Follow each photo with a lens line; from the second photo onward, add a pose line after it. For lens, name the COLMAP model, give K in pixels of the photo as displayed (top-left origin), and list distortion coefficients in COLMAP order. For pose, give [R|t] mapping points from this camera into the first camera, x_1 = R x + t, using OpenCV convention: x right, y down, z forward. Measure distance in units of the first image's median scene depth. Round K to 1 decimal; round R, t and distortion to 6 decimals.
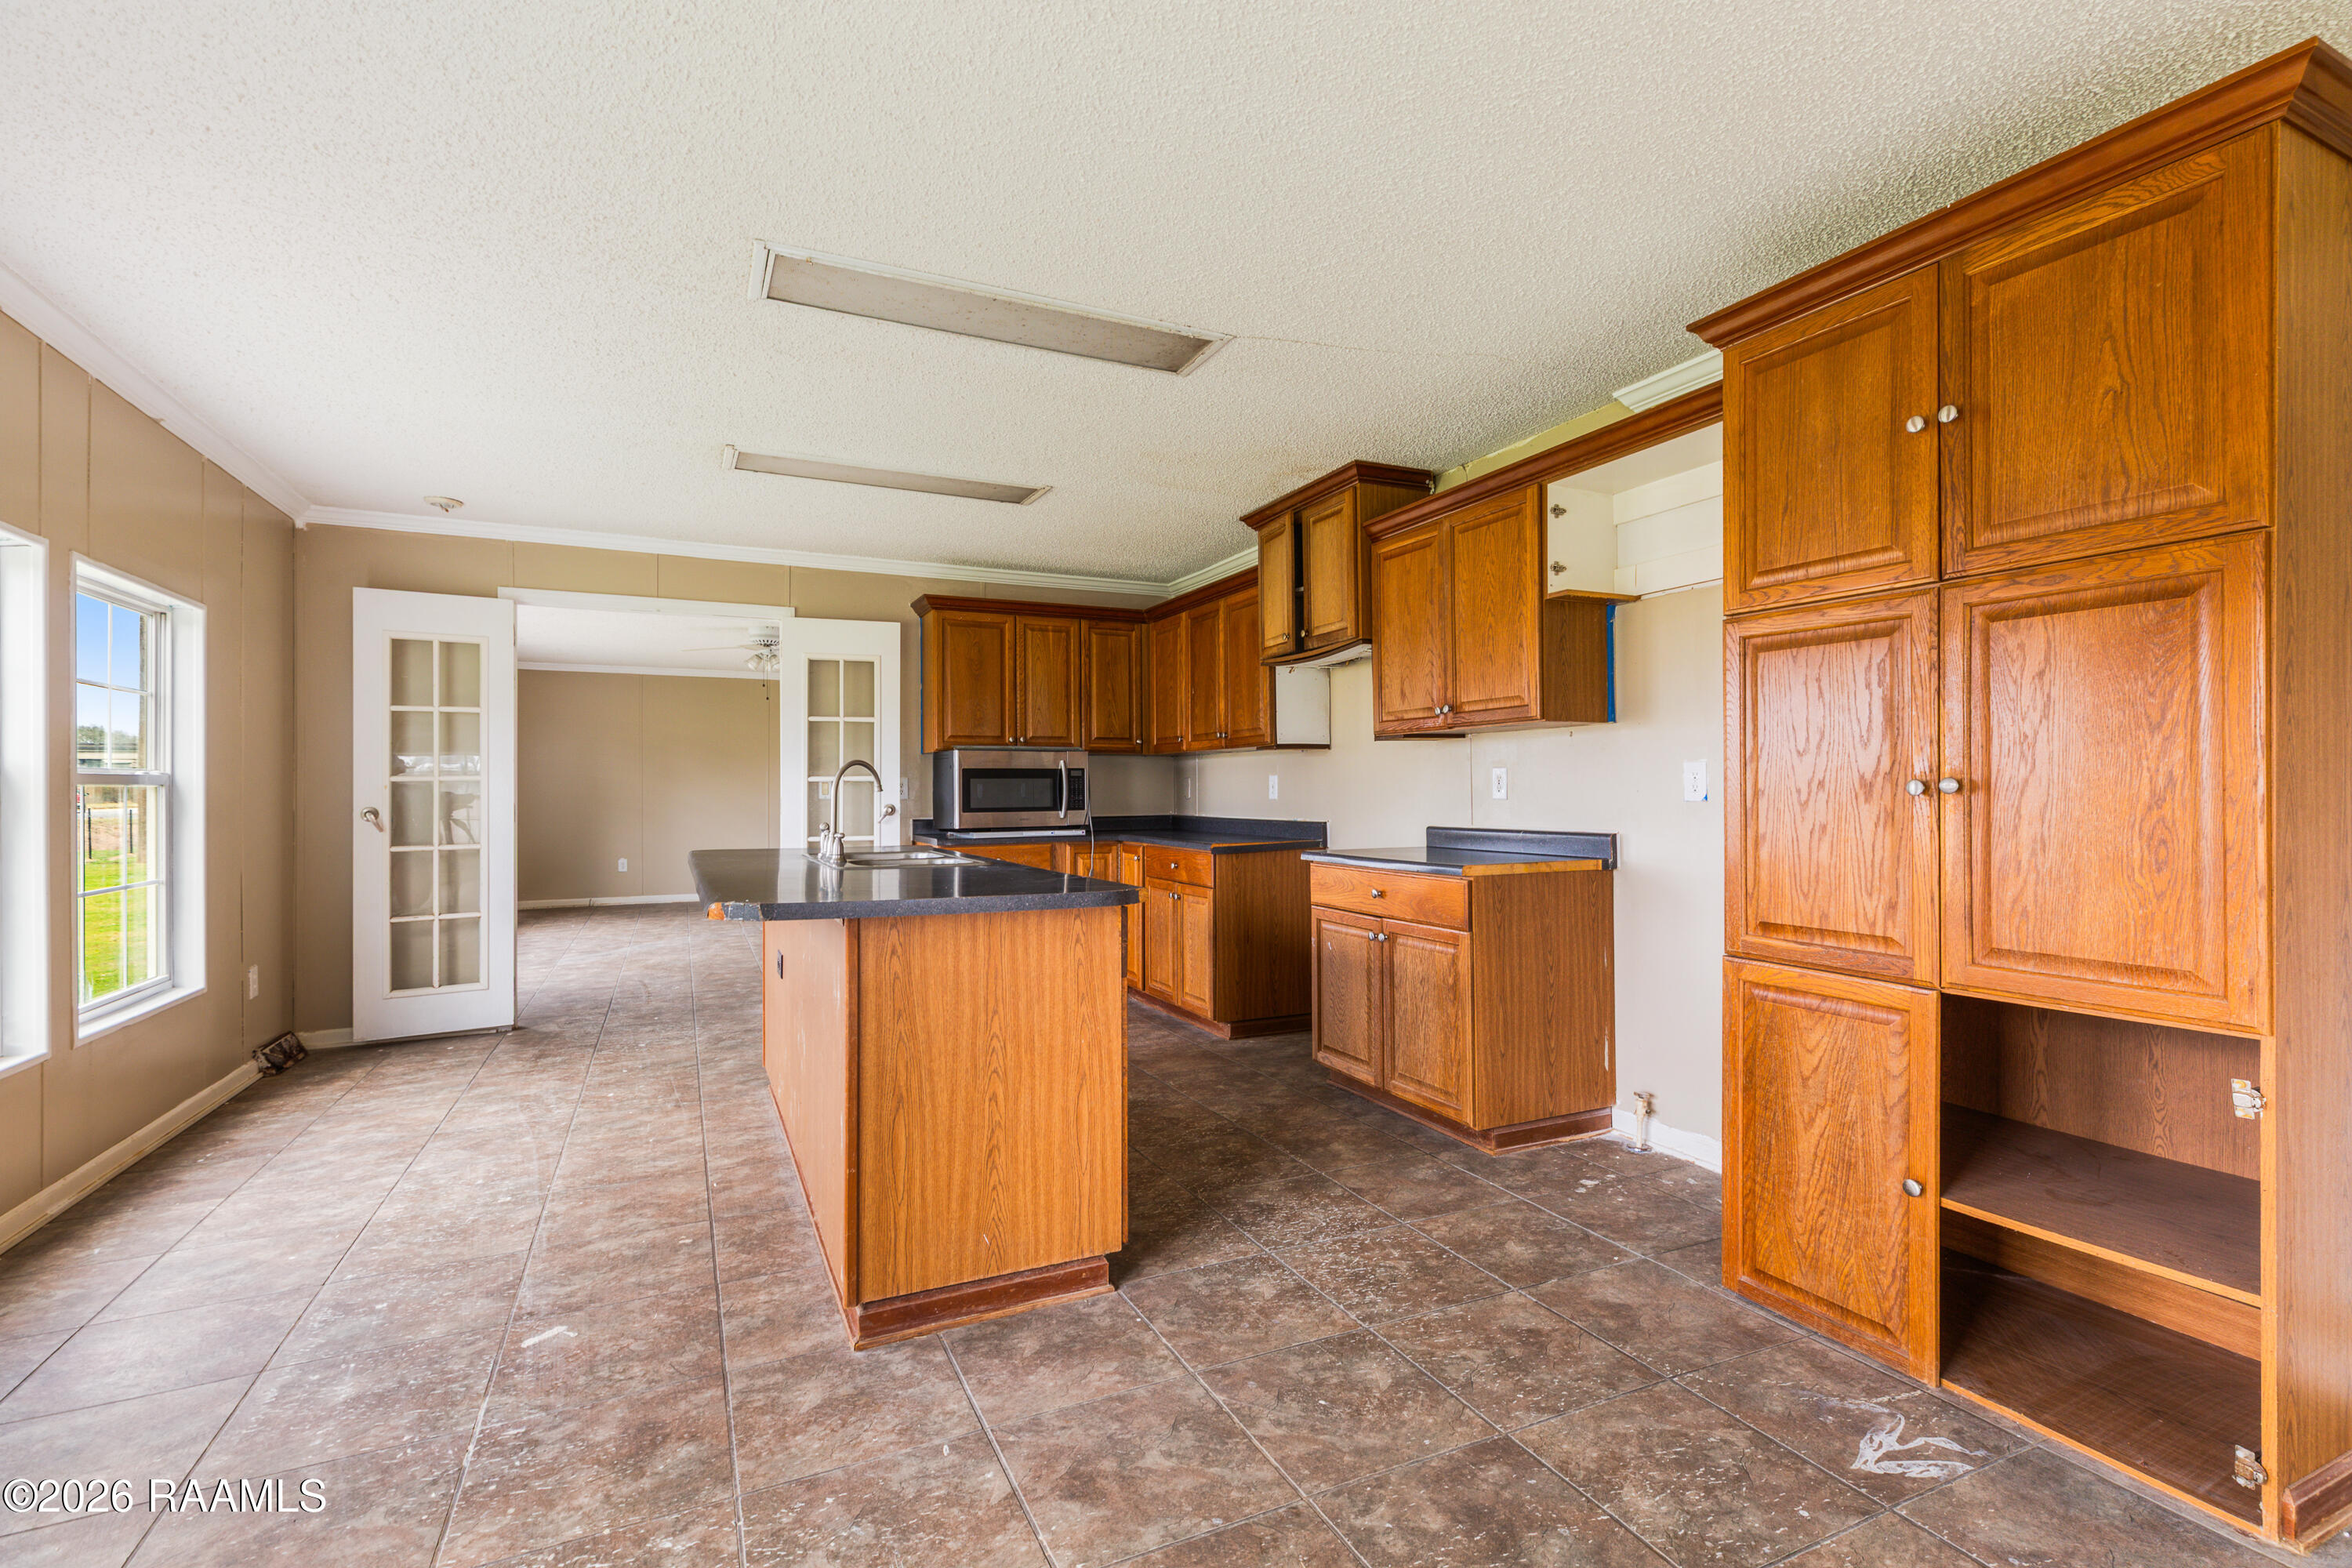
lens RADIAL K [[1086.3, 0, 1184.6], [0, 1086.3, 785.2], [0, 0, 1]] dist [0.001584, 0.000387]
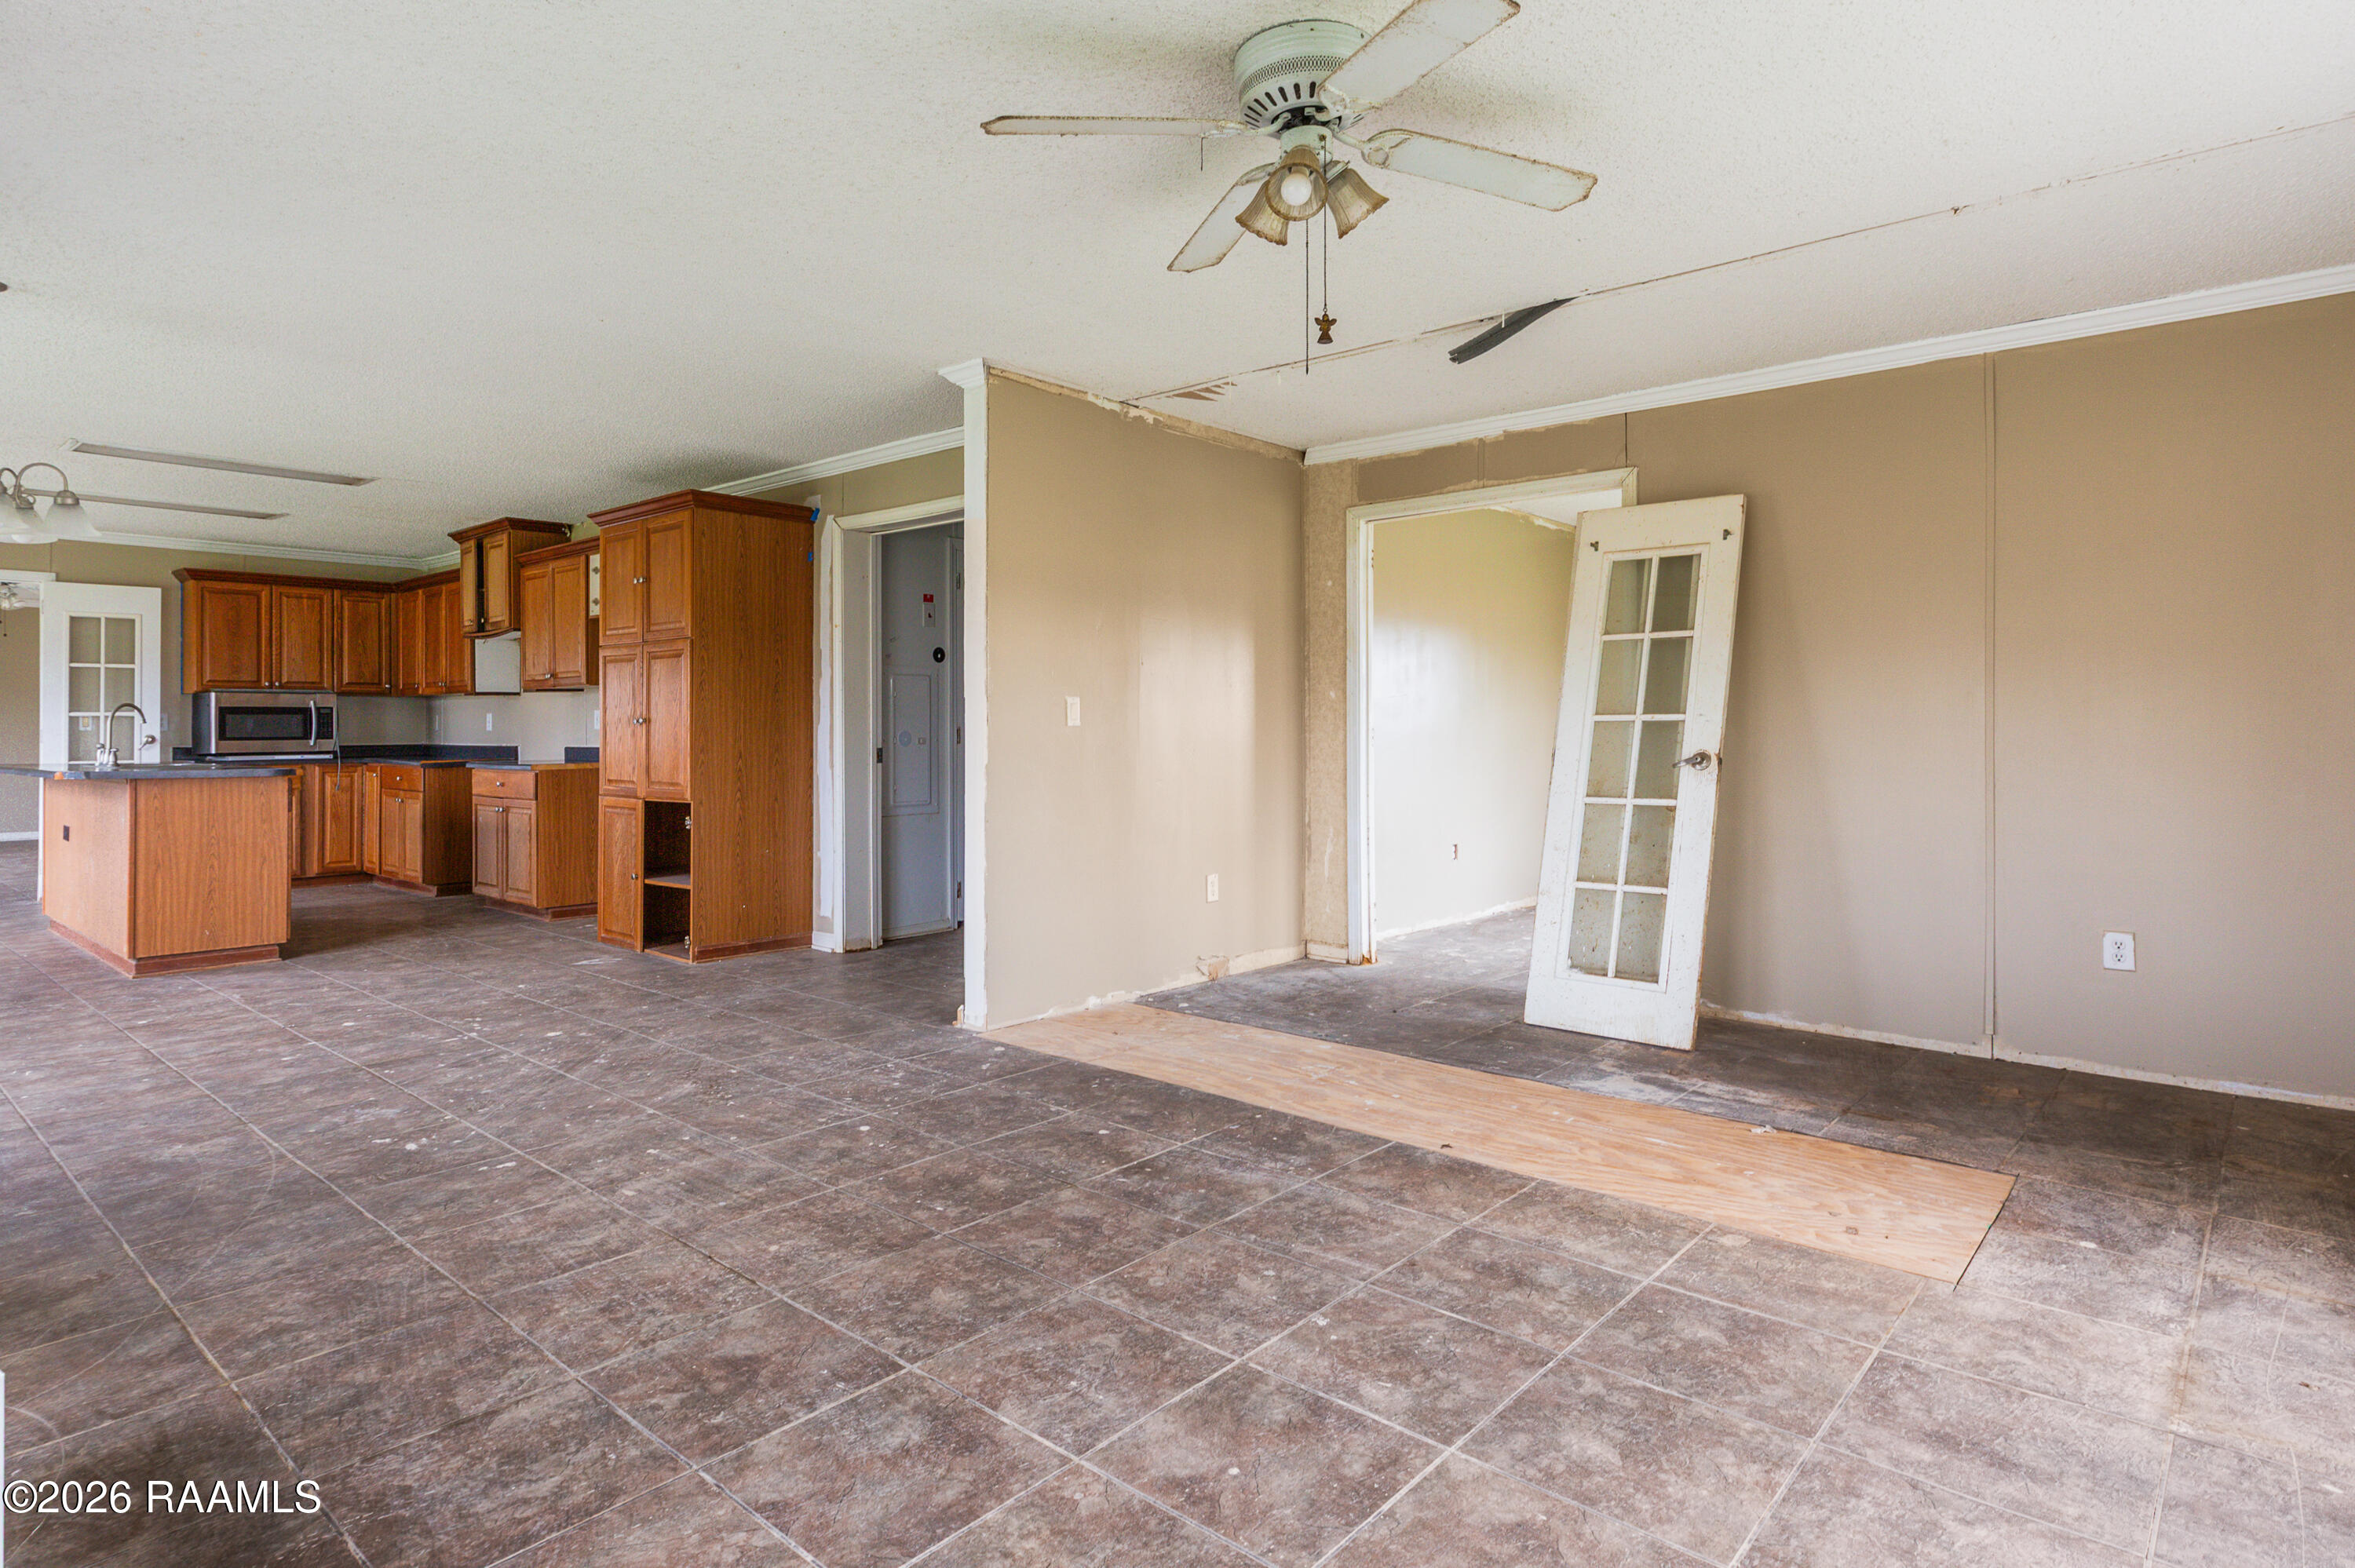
lens RADIAL K [[1265.9, 0, 1103.6], [0, 1265.9, 716.5], [0, 0, 1]] dist [0.001349, 0.001192]
pose [[0.927479, 0.003523, 0.373858, 0.203334], [-0.001707, 0.999985, -0.005188, 0.002025], [-0.373871, 0.004174, 0.927471, -0.771711]]
